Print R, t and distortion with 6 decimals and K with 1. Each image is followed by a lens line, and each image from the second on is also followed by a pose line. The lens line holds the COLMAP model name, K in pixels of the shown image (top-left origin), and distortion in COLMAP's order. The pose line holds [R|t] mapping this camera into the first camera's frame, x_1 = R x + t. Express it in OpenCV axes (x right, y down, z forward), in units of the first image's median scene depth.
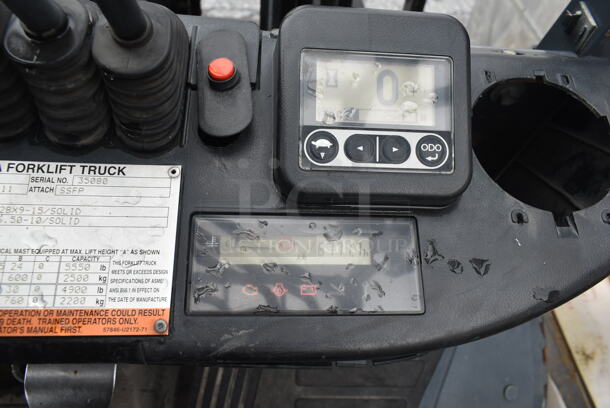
lens RADIAL K [[461.4, 0, 306.7], [0, 461.4, 202.2], [0, 0, 1]] dist [-0.024907, 0.011096]
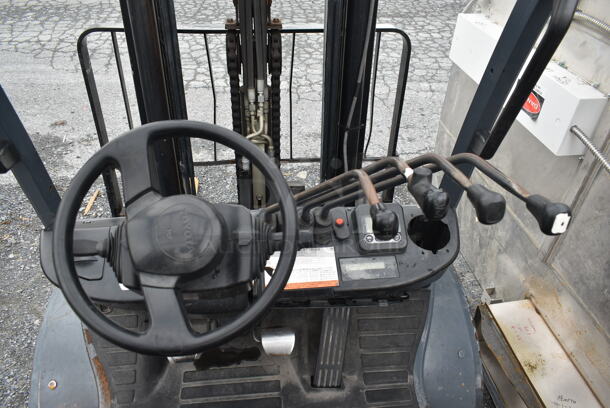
lens RADIAL K [[461.4, 0, 308.2], [0, 461.4, 201.7], [0, 0, 1]] dist [-0.024907, 0.011096]
pose [[0.995881, -0.089997, 0.011054, -0.535211], [0.089846, 0.962997, -0.254096, 0.569238], [0.012223, 0.254043, 0.967116, -3.111237]]
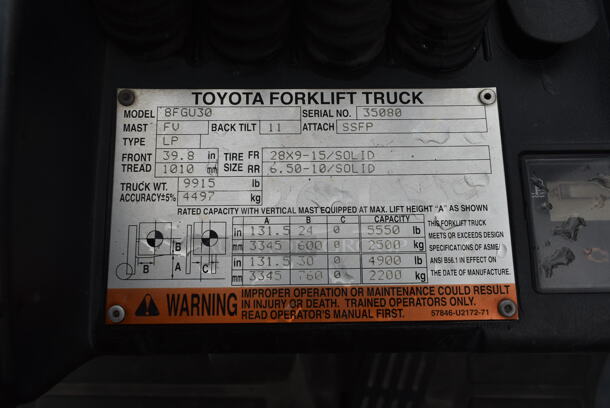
lens RADIAL K [[461.4, 0, 304.8], [0, 461.4, 205.3], [0, 0, 1]] dist [-0.024907, 0.011096]
pose [[0.993216, -0.016299, -0.115137, -0.531523], [0.031842, 0.990405, 0.134477, -0.002773], [0.111840, -0.137231, 0.984205, 0.251507]]
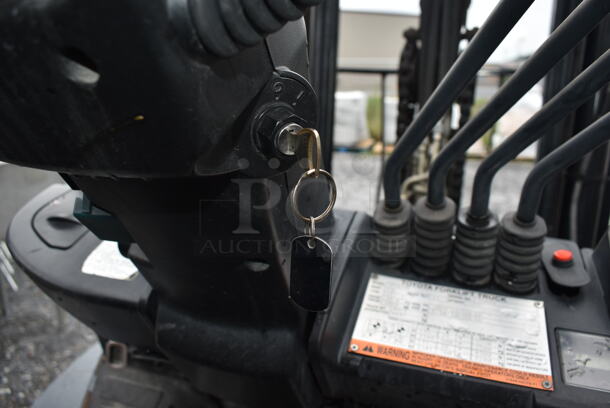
lens RADIAL K [[461.4, 0, 307.9], [0, 461.4, 203.0], [0, 0, 1]] dist [-0.024907, 0.011096]
pose [[0.923494, 0.015058, -0.383316, -0.452670], [-0.250614, 0.780197, -0.573136, 0.812035], [0.290432, 0.625352, 0.724282, -0.614167]]
